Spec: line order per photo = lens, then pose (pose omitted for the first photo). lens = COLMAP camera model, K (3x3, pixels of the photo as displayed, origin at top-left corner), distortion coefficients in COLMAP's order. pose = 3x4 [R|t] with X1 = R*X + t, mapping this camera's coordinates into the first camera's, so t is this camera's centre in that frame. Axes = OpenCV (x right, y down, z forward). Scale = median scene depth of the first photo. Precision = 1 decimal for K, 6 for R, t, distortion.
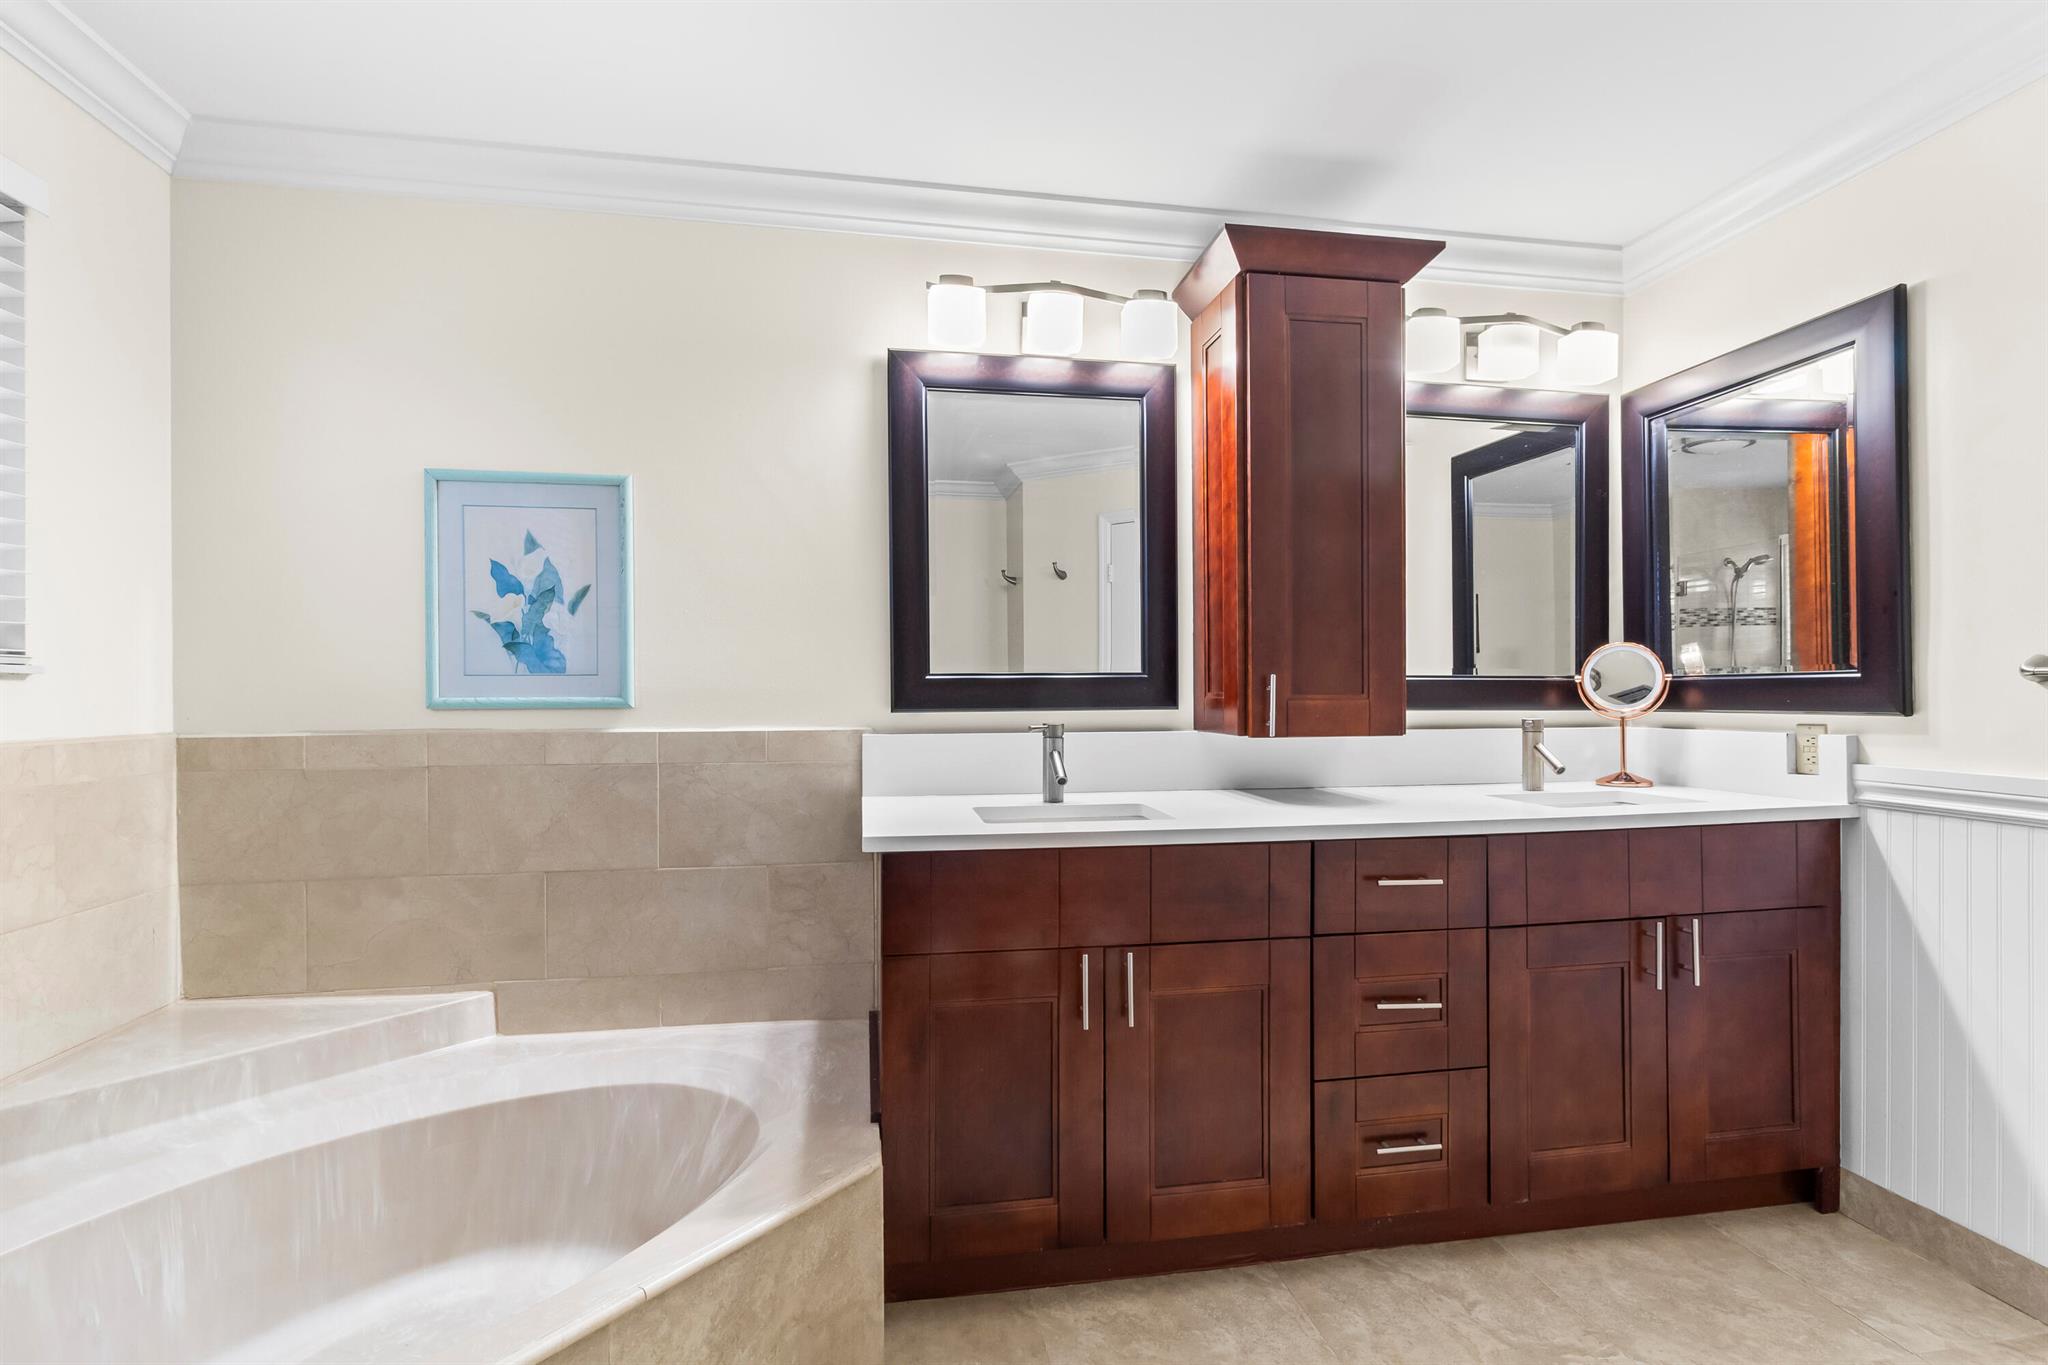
lens RADIAL K [[1019.1, 0, 1028.1], [0, 1019.1, 657.0], [0, 0, 1]] dist [0.024904, -0.022797]
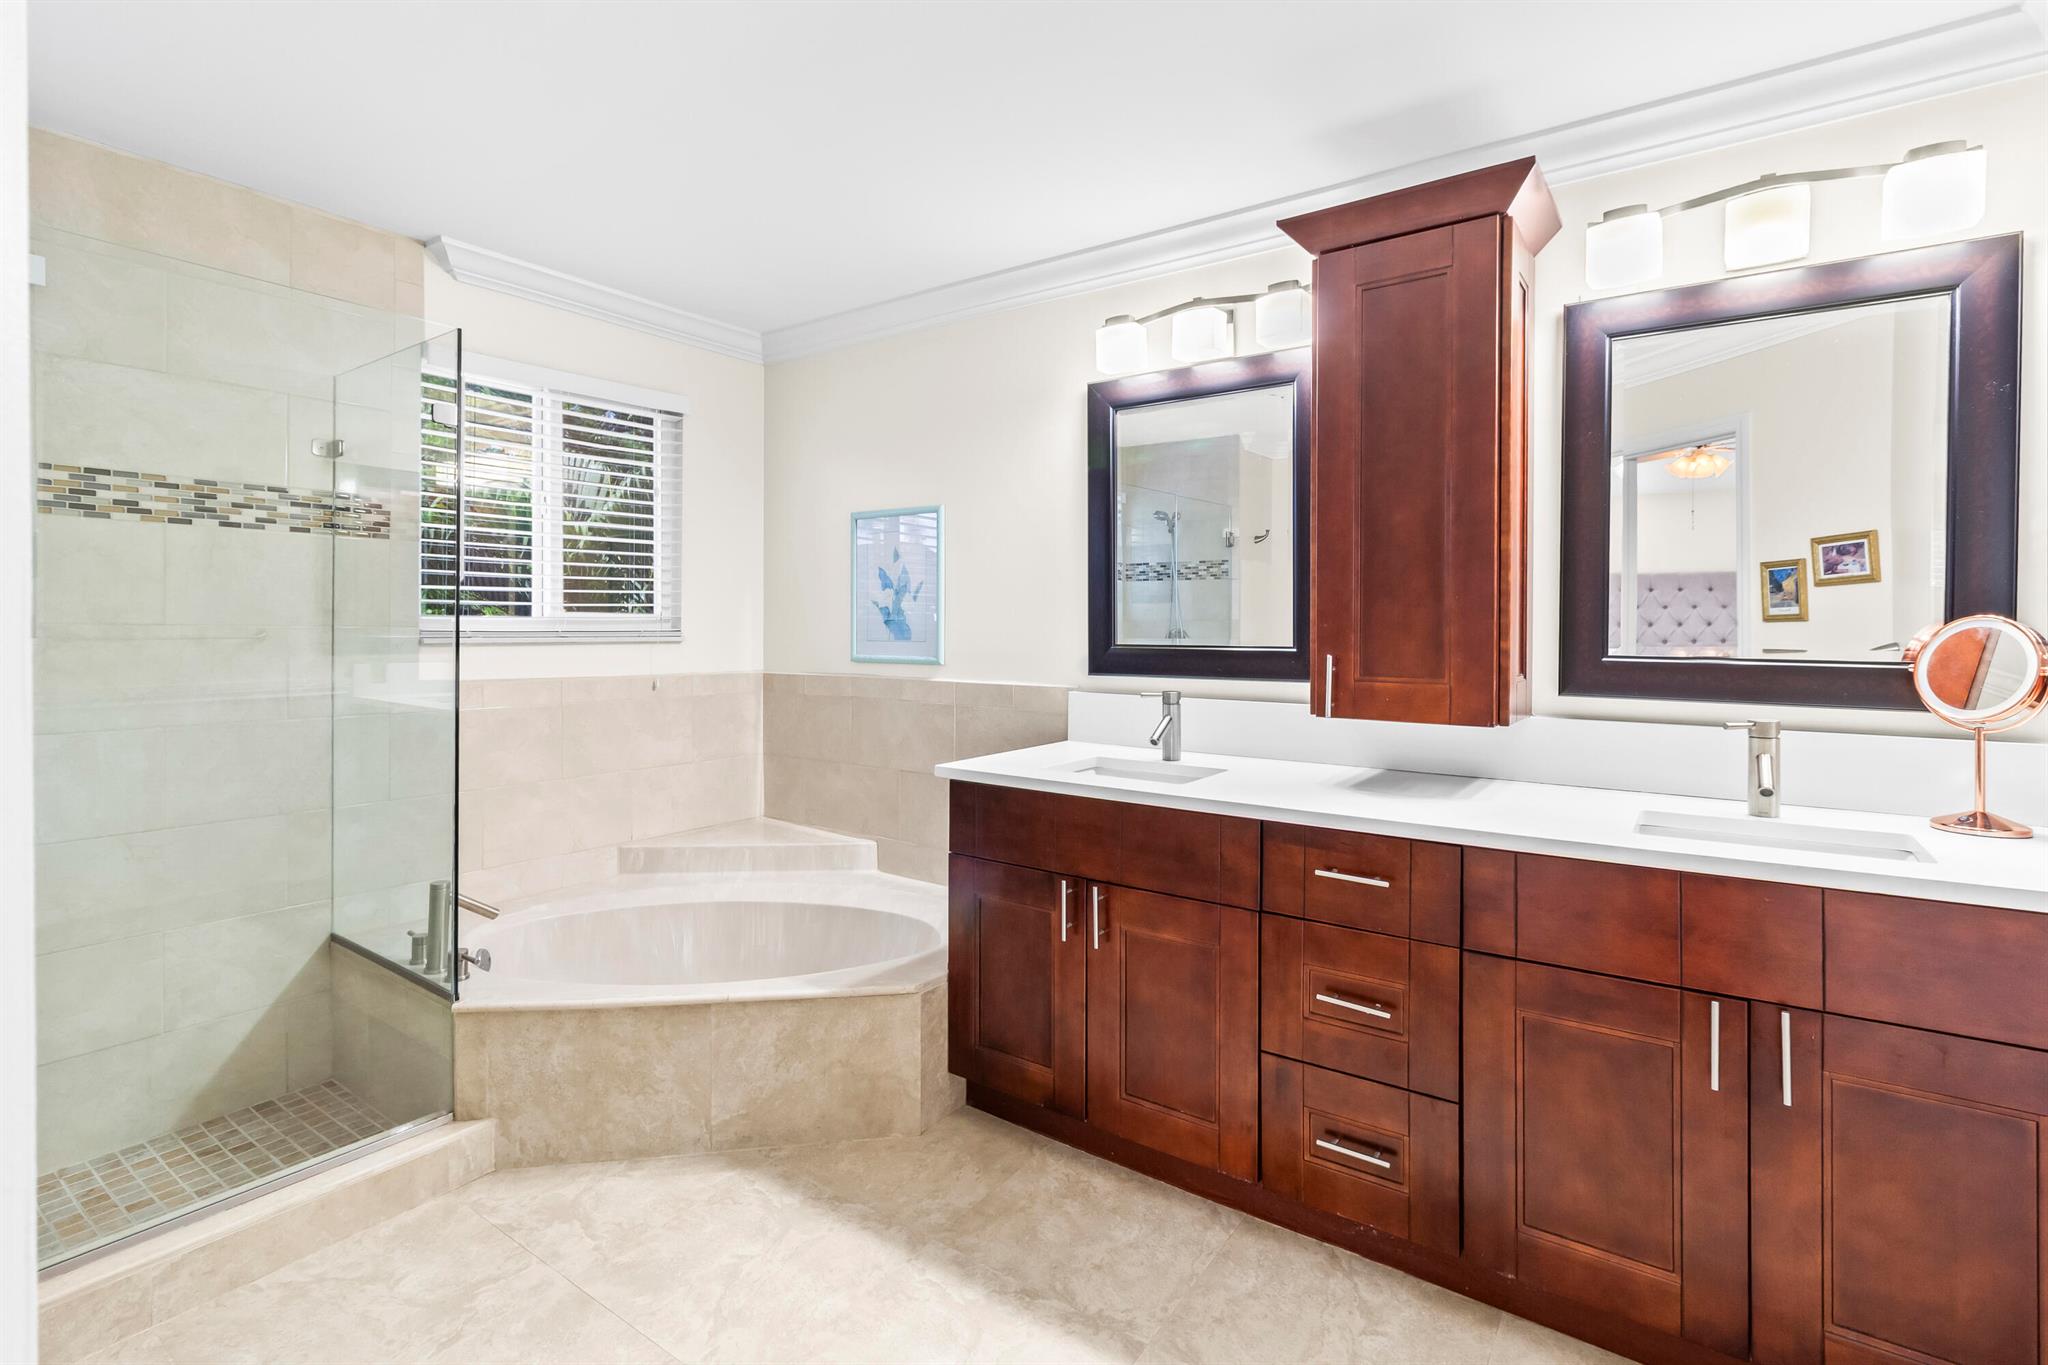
lens RADIAL K [[968.5, 0, 1026.3], [0, 968.5, 657.6], [0, 0, 1]] dist [0.002056, 0.000176]
pose [[0.697520, 0.030908, -0.715898, 0.705959], [-0.013085, 0.999452, 0.030401, -0.005332], [0.716446, -0.011838, 0.697542, 0.139716]]
